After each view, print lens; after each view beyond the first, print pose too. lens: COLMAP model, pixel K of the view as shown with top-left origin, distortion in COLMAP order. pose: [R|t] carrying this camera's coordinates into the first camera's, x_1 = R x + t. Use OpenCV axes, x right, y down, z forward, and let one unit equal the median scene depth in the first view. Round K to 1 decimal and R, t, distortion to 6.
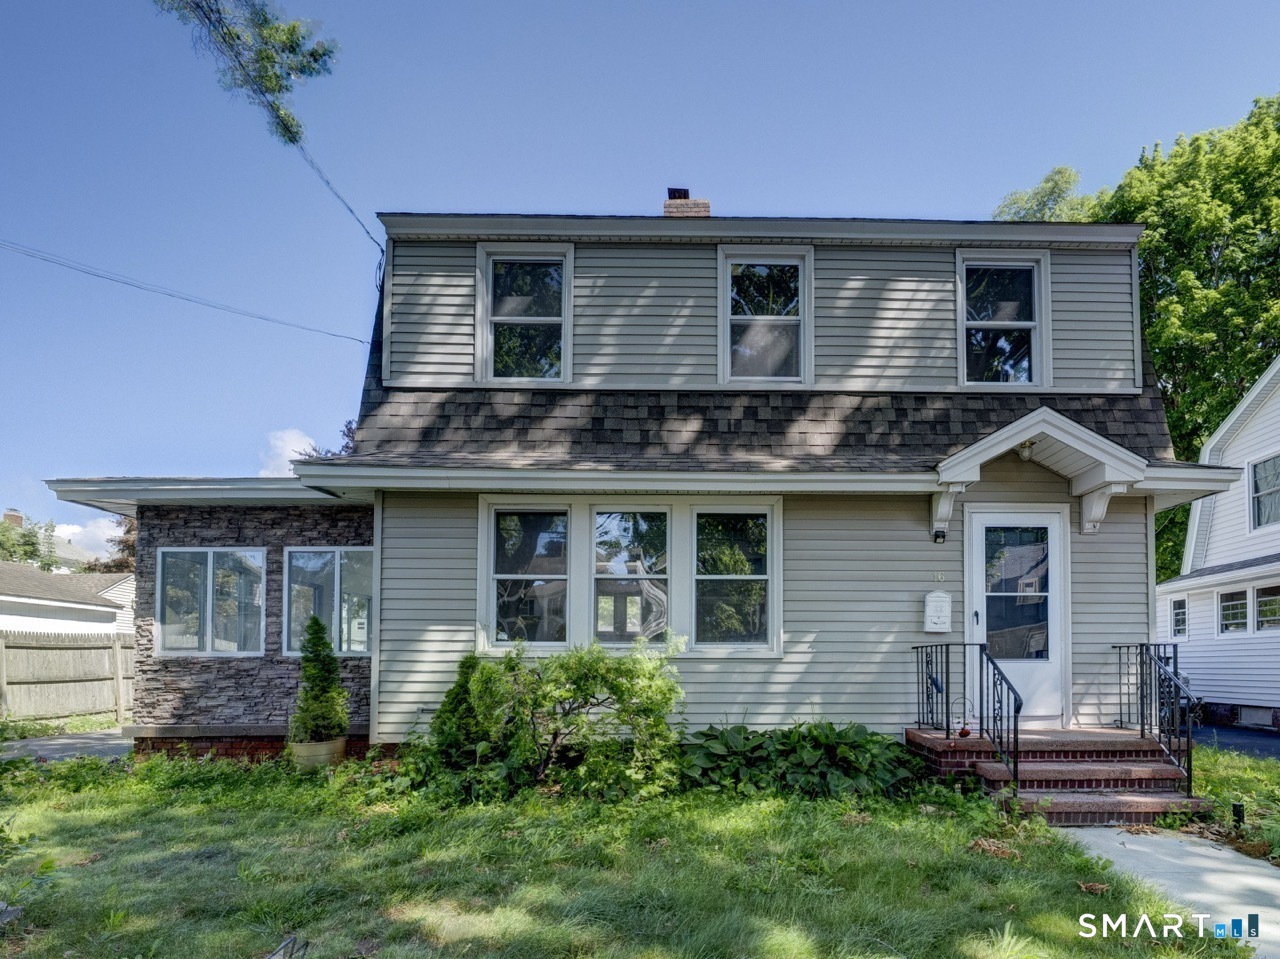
lens RADIAL K [[448.4, 0, 642.2], [0, 448.4, 503.4], [0, 0, 1]] dist [-0.005835, 0.000029]
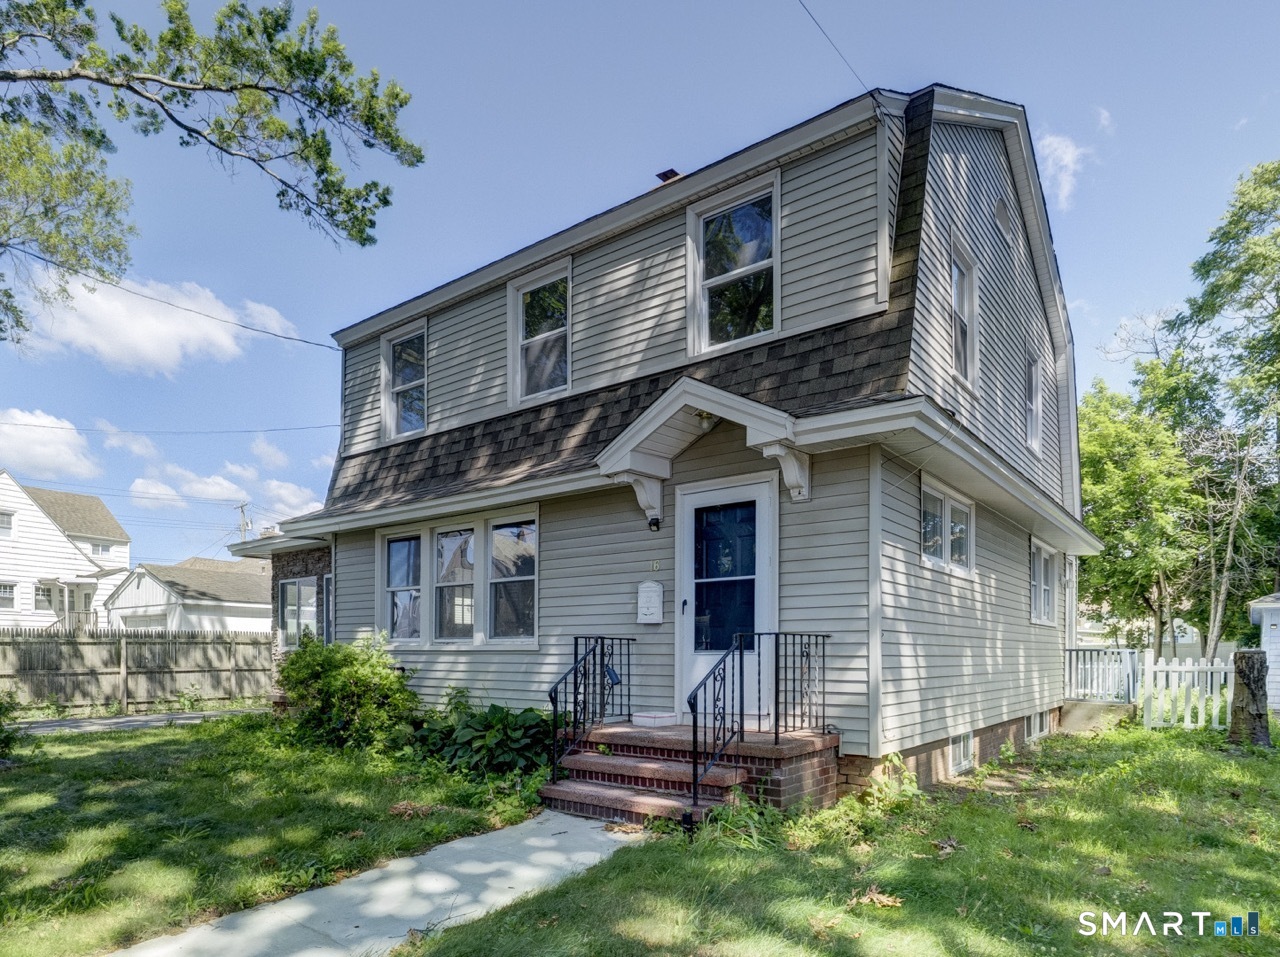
lens RADIAL K [[484.1, 0, 647.1], [0, 484.1, 474.3], [0, 0, 1]] dist [0.000480, 0.000042]
pose [[0.889281, -0.160025, -0.428451, 0.914315], [0.154177, 0.986848, -0.048580, 0.013177], [0.430590, -0.022856, 0.902258, 0.040047]]
